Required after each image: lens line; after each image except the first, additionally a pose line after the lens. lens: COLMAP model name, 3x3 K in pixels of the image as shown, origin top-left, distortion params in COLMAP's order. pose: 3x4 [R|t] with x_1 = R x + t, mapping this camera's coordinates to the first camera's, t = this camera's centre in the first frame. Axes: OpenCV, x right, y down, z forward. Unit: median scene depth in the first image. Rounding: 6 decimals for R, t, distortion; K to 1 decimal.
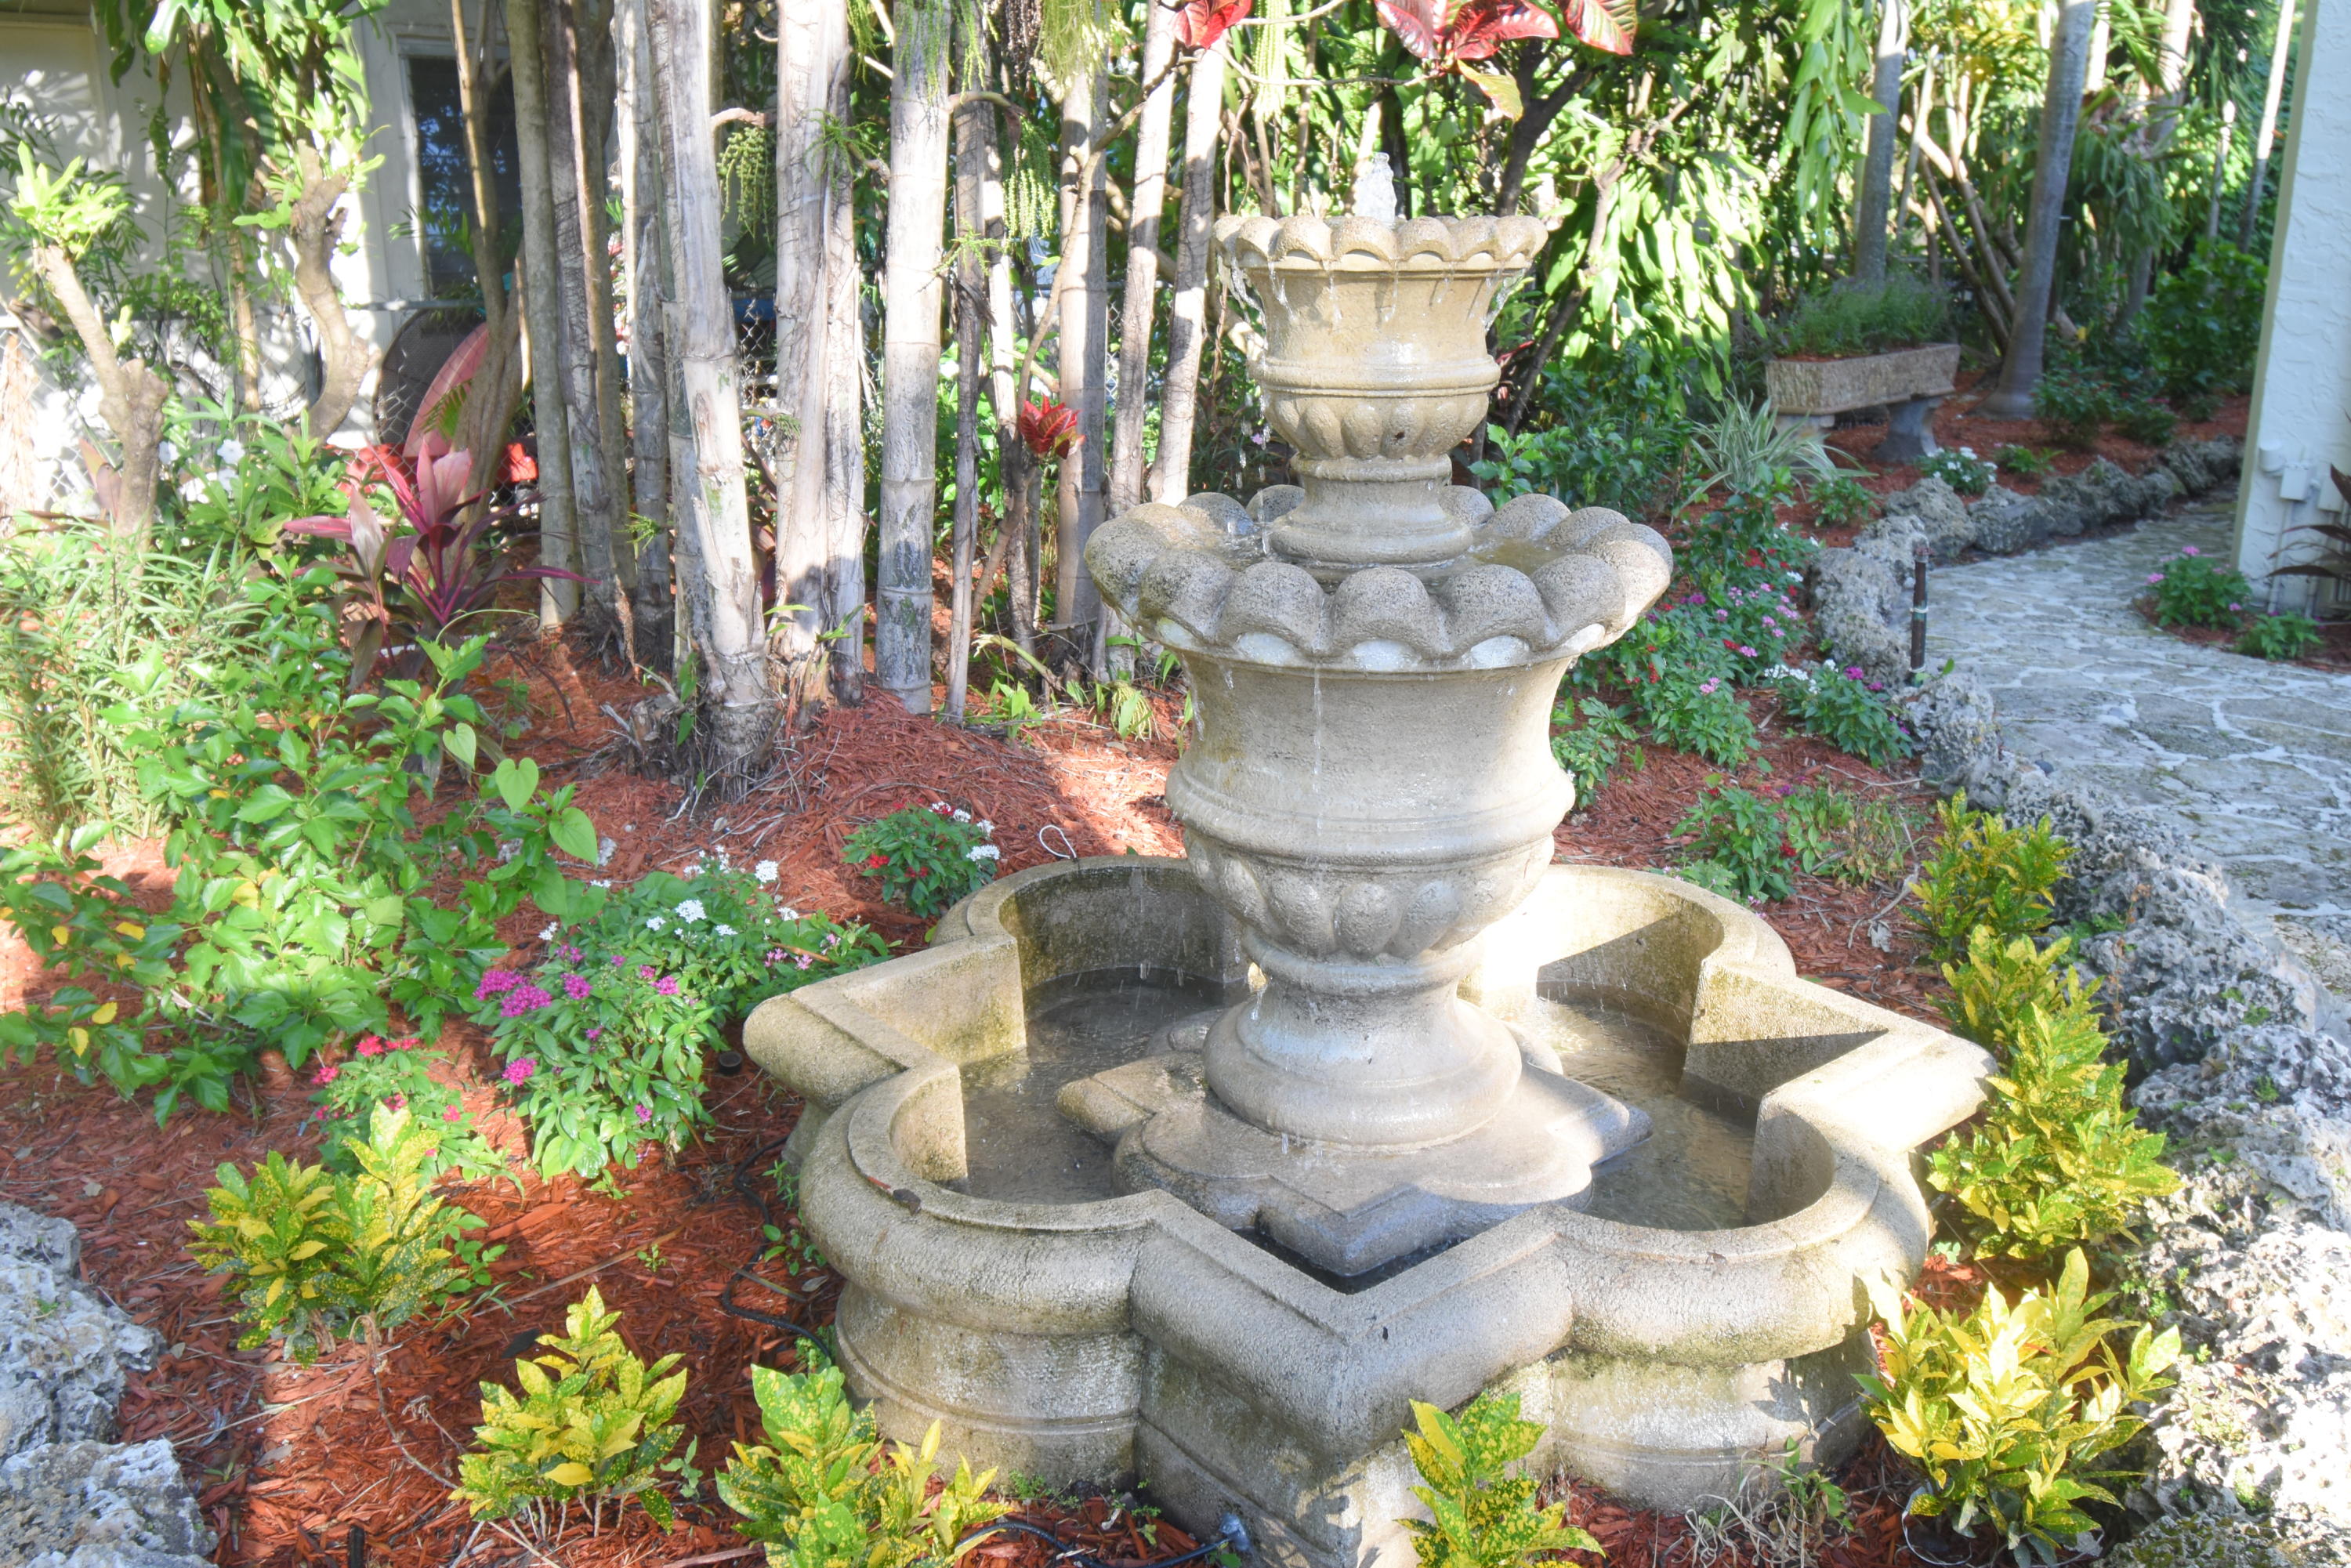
lens RADIAL K [[1953.1, 0, 1177.1], [0, 1953.1, 783.3], [0, 0, 1]] dist [0.001095, 0.002535]
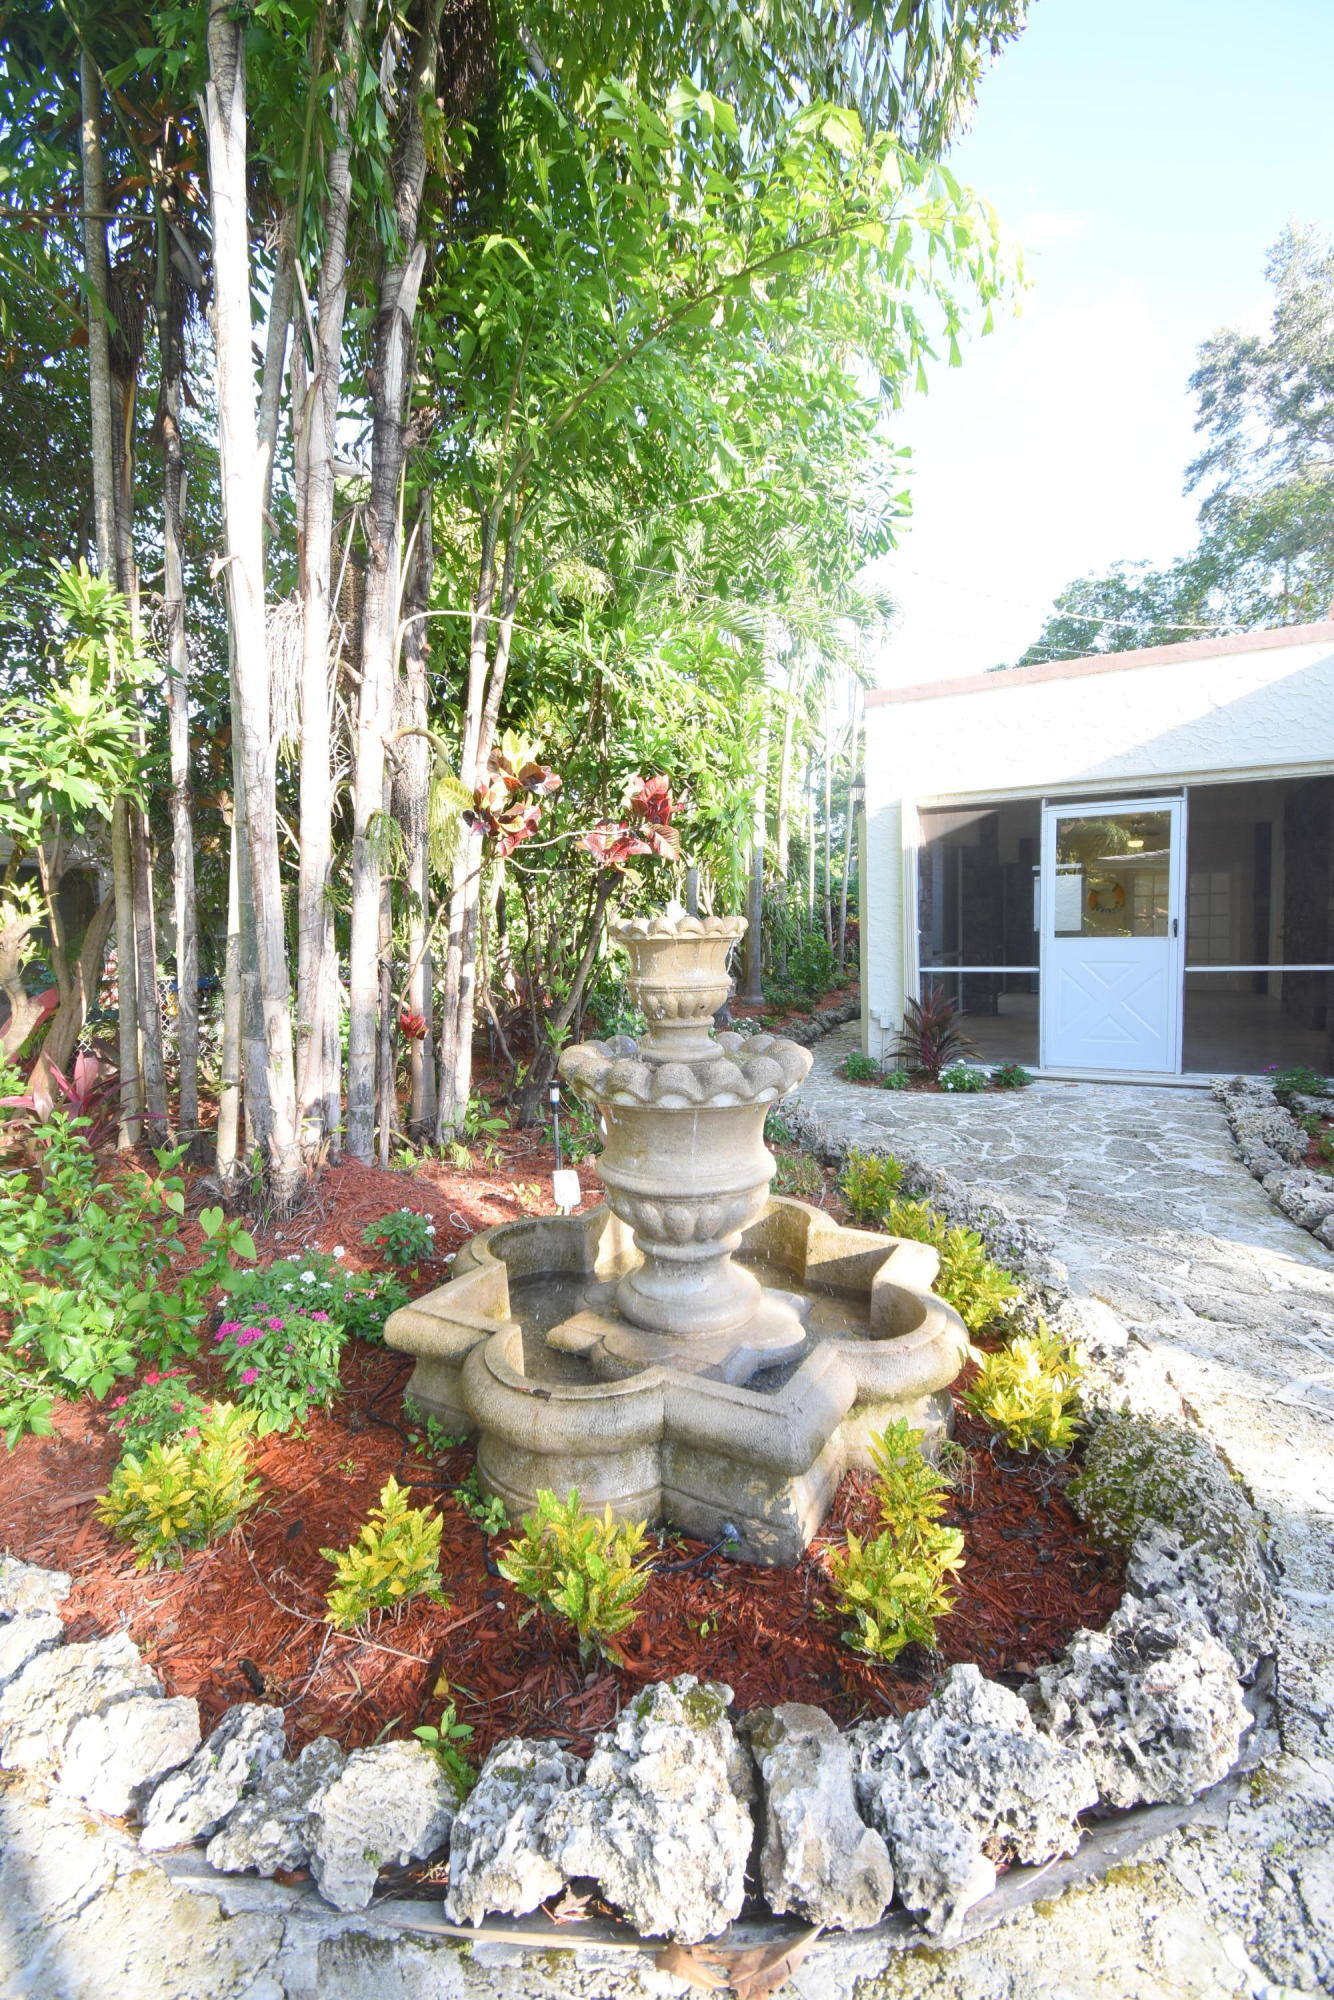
lens RADIAL K [[881.0, 0, 666.7], [0, 881.0, 994.6], [0, 0, 1]] dist [0.011929, -0.000180]
pose [[0.942114, -0.047781, 0.331871, -0.244082], [0.117398, 0.974147, -0.193017, 0.004892], [-0.314069, 0.220806, 0.923367, 0.033680]]
